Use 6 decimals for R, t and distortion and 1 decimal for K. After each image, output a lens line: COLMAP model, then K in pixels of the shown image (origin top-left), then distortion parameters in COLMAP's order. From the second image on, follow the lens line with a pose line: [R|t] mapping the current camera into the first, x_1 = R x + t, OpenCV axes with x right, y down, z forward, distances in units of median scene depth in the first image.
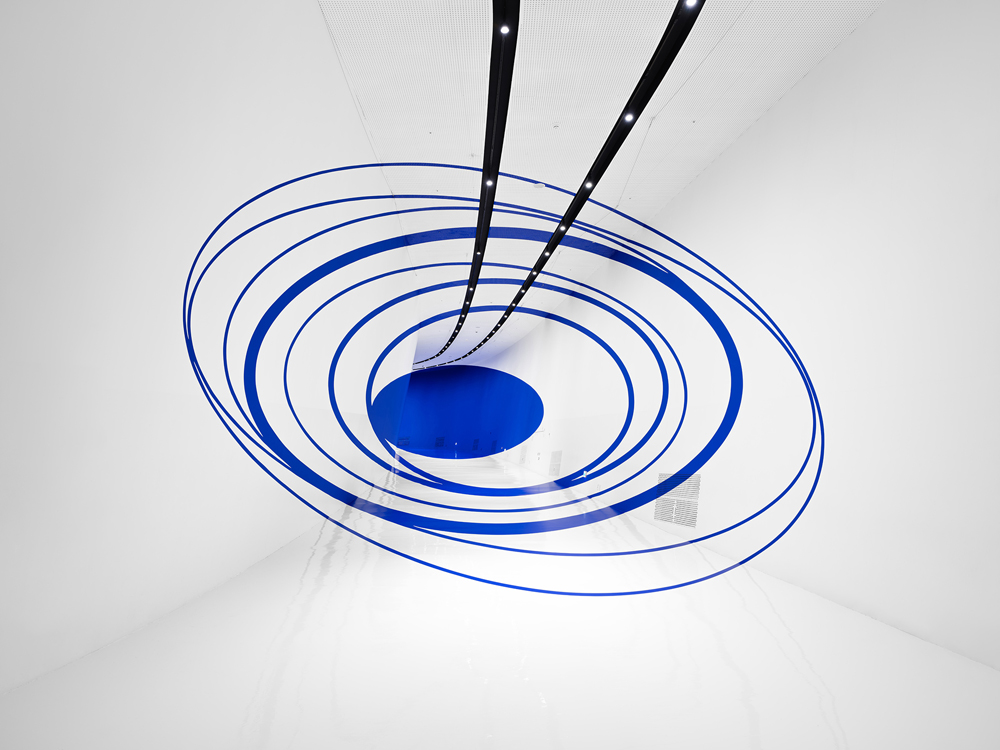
lens RADIAL K [[594.1, 0, 500.0], [0, 594.1, 375.0], [0, 0, 1]] dist [-0.001395, -0.000150]
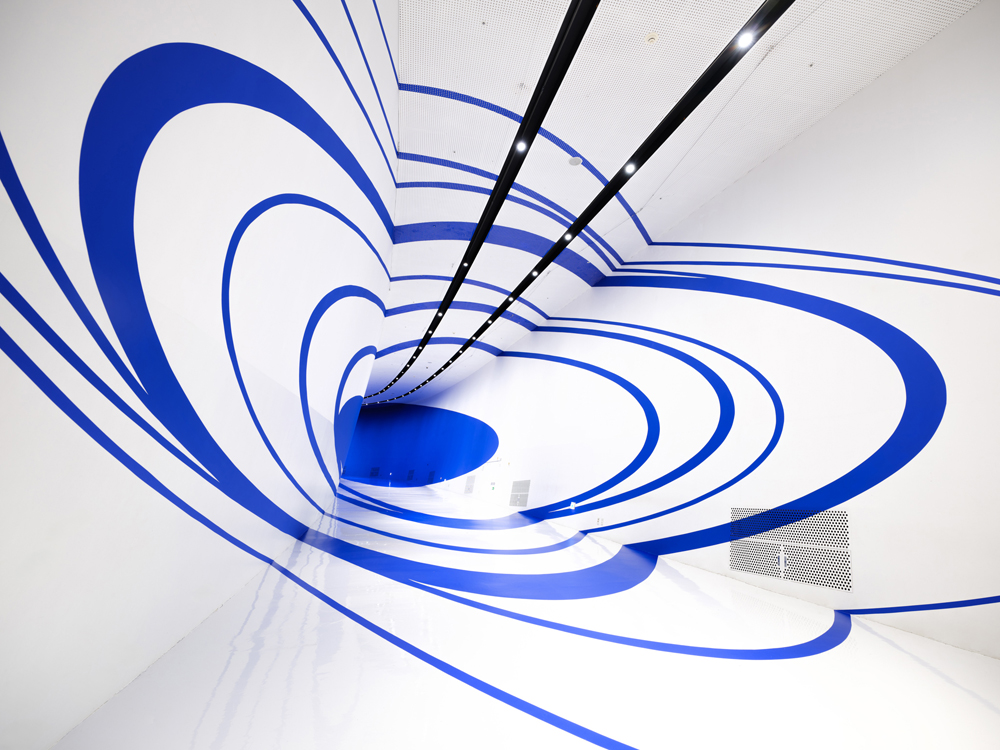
lens RADIAL K [[460.1, 0, 500.0], [0, 460.1, 375.0], [0, 0, 1]] dist [0.002299, 0.000407]
pose [[0.981747, 0.074571, 0.174961, -0.104765], [-0.055093, 0.991991, -0.113658, 0.054510], [-0.182035, 0.101945, 0.977993, 0.310361]]
